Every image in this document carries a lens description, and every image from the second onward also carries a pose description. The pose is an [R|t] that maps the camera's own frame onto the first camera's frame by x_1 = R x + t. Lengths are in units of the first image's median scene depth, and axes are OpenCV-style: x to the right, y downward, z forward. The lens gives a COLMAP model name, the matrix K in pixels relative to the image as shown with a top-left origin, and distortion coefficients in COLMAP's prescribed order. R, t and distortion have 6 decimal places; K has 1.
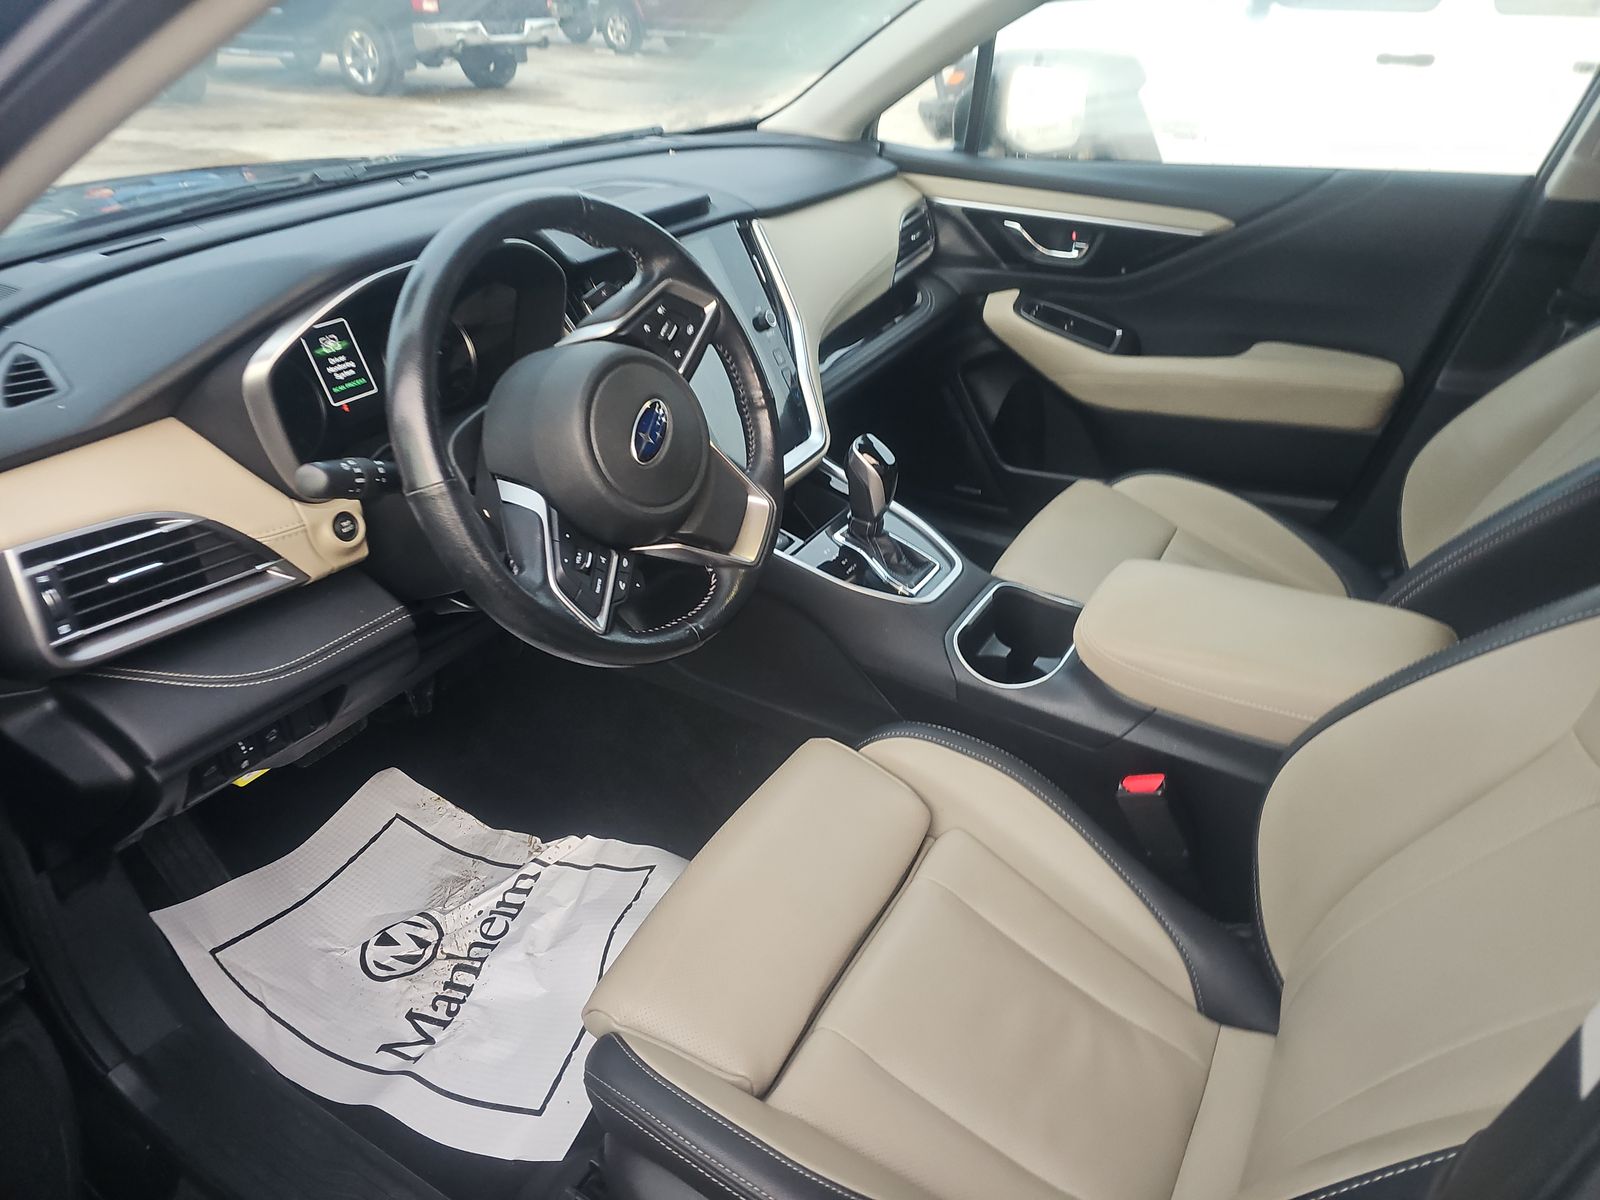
lens RADIAL K [[1092.9, 0, 804.1], [0, 1092.9, 597.2], [0, 0, 1]] dist [0.075815, -0.082106]
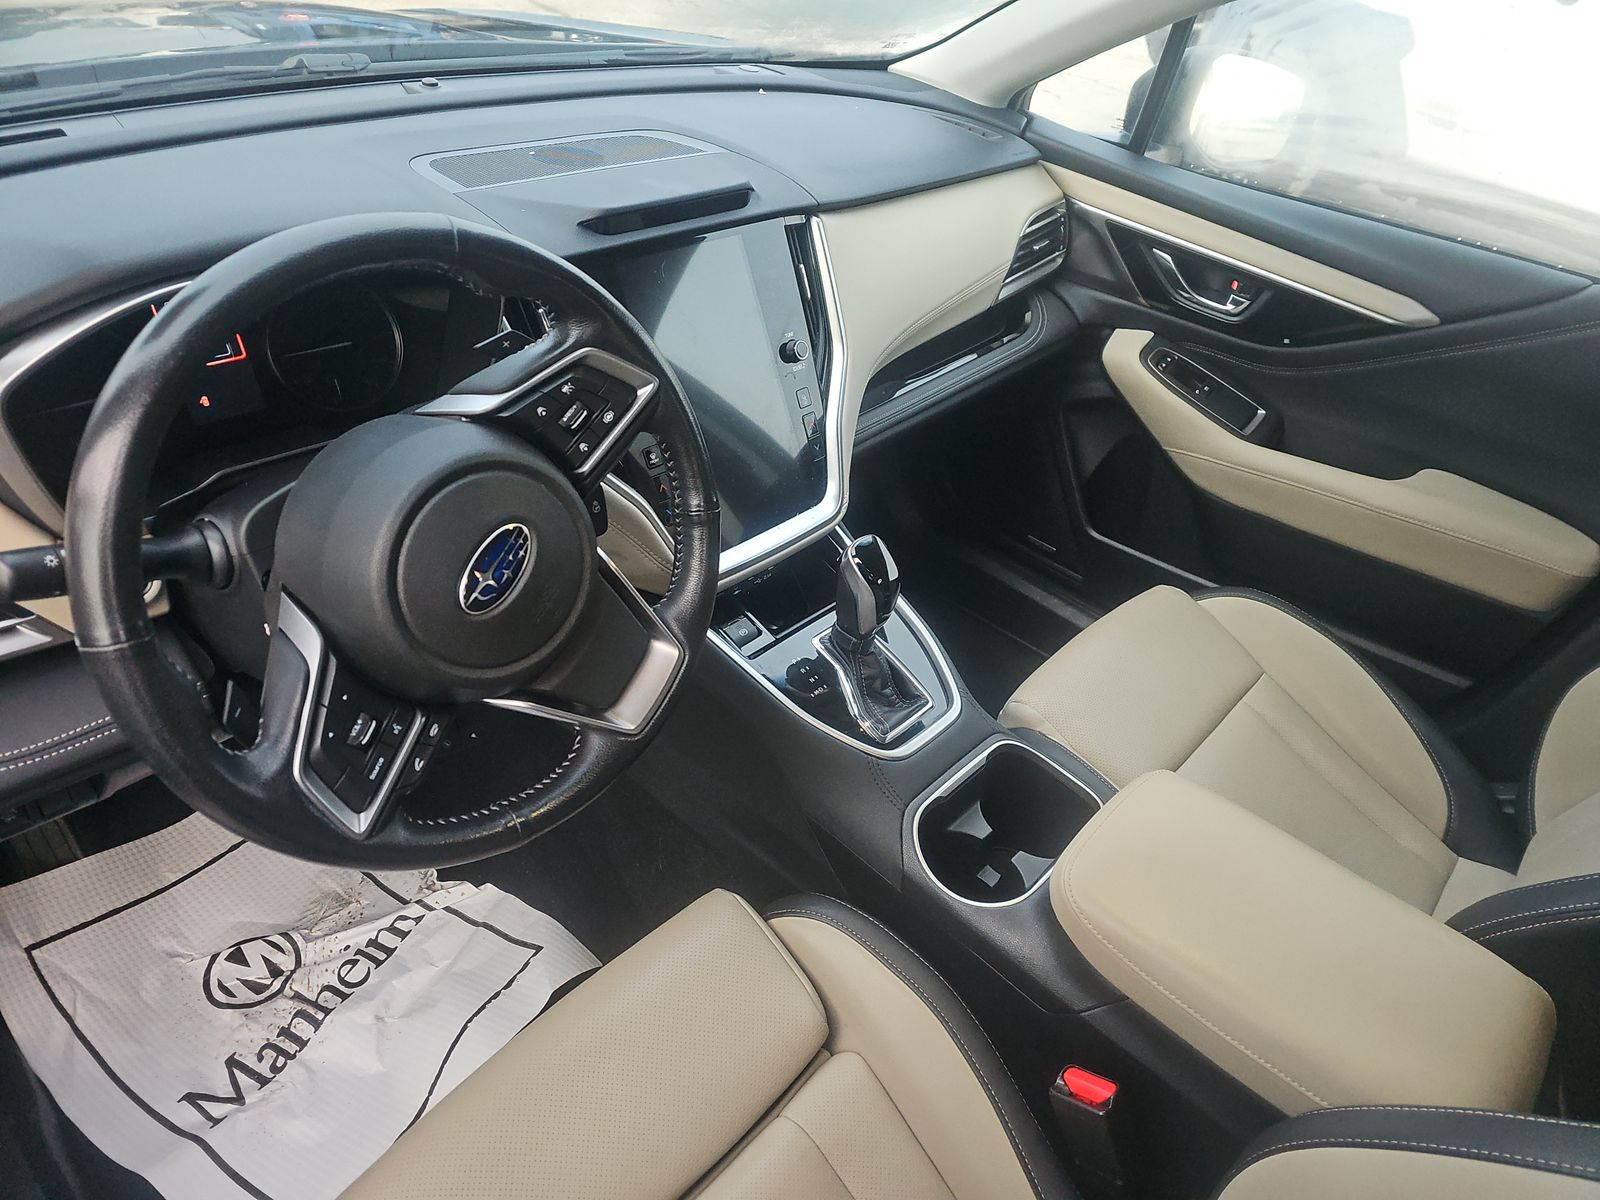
lens RADIAL K [[1067.6, 0, 821.9], [0, 1067.6, 598.4], [0, 0, 1]] dist [0.075329, -0.080414]
pose [[0.970685, 0.223416, -0.088633, 0.095656], [-0.211427, 0.969076, 0.127244, -0.184669], [0.114320, -0.104774, 0.987903, 0.214291]]
